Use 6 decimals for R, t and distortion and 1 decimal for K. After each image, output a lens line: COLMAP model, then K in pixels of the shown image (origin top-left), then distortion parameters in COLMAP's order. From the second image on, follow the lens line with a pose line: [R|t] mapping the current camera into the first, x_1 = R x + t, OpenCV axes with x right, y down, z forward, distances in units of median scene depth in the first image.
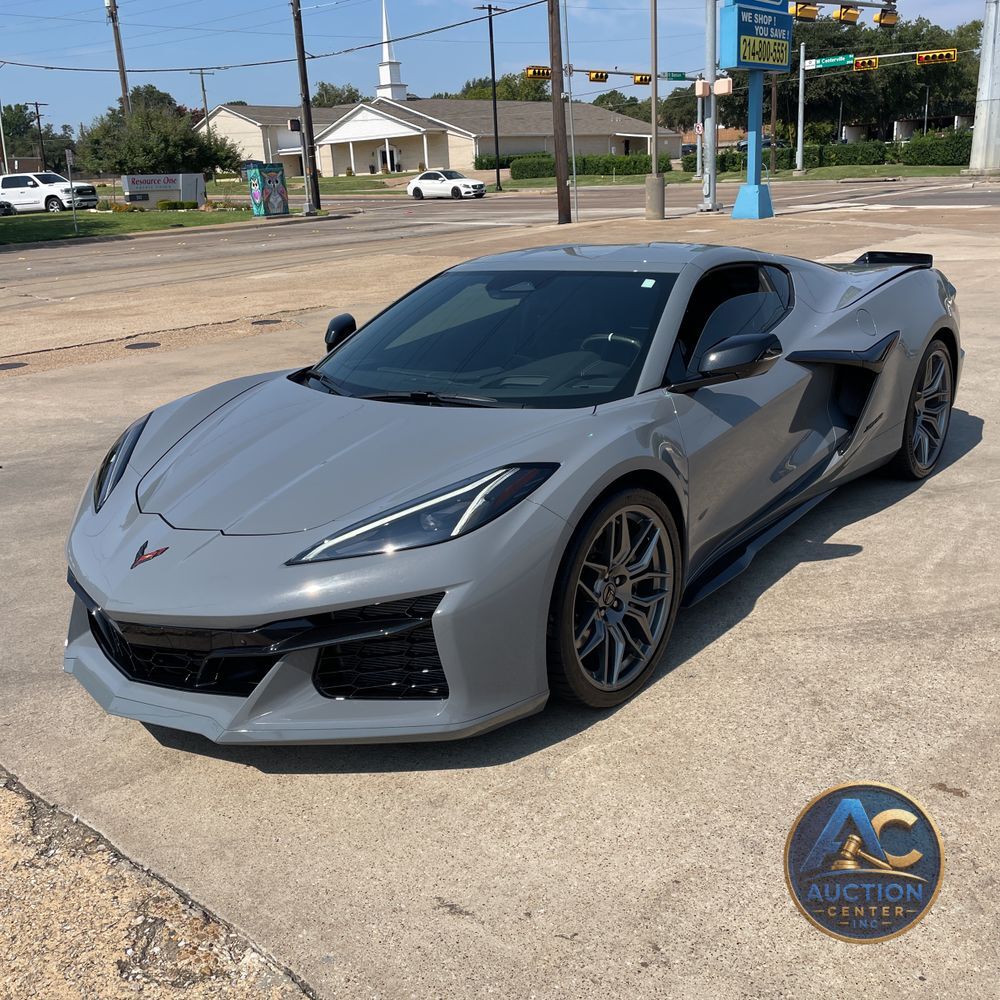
lens RADIAL K [[1012.4, 0, 502.6], [0, 1012.4, 489.2], [0, 0, 1]] dist [0.086200, -0.111344]
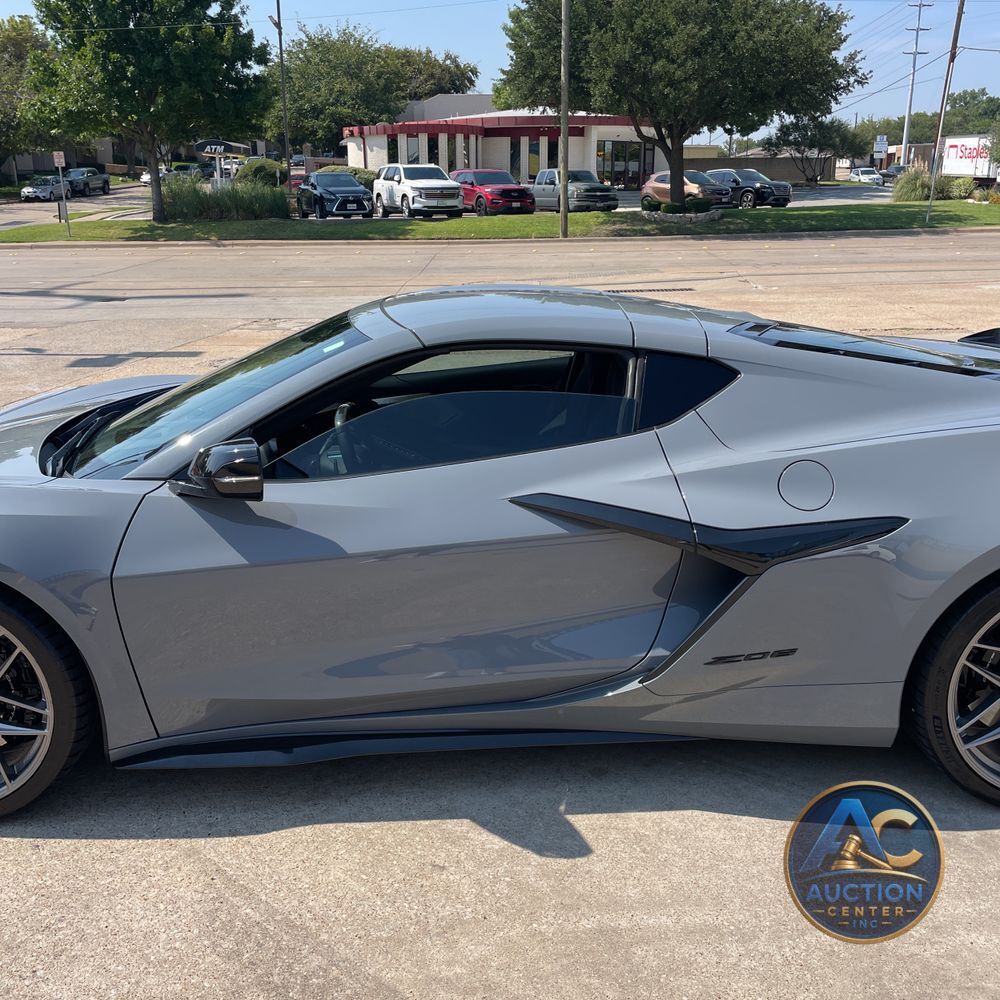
lens RADIAL K [[1012.4, 0, 502.6], [0, 1012.4, 489.2], [0, 0, 1]] dist [0.086200, -0.111344]
pose [[0.646834, 0.258193, -0.717595, 0.076118], [-0.248884, 0.960896, 0.121392, -0.021914], [0.720877, 0.100077, 0.685800, 0.058274]]
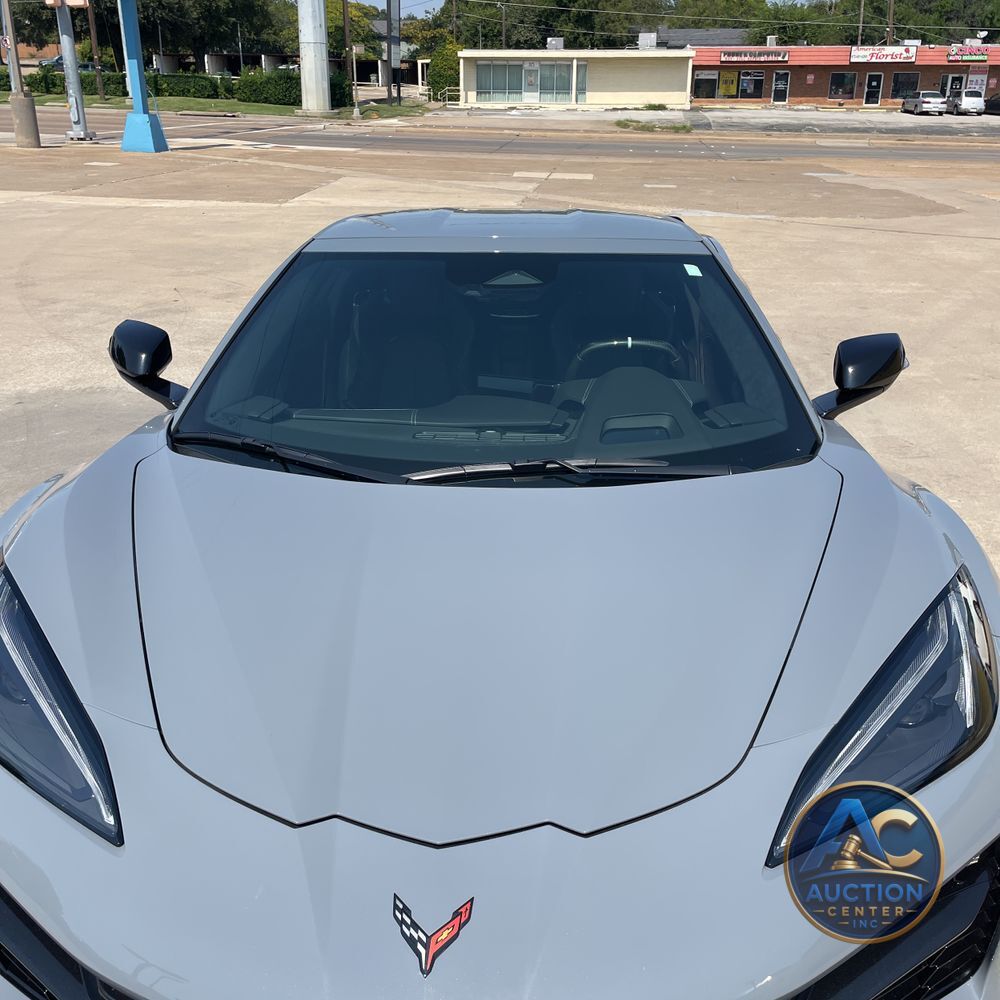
lens RADIAL K [[1012.4, 0, 502.6], [0, 1012.4, 489.2], [0, 0, 1]] dist [0.086200, -0.111344]
pose [[0.808516, -0.154528, 0.567823, -0.041556], [0.120076, 0.987928, 0.097880, -0.013029], [-0.576094, -0.010956, 0.817310, 0.045364]]
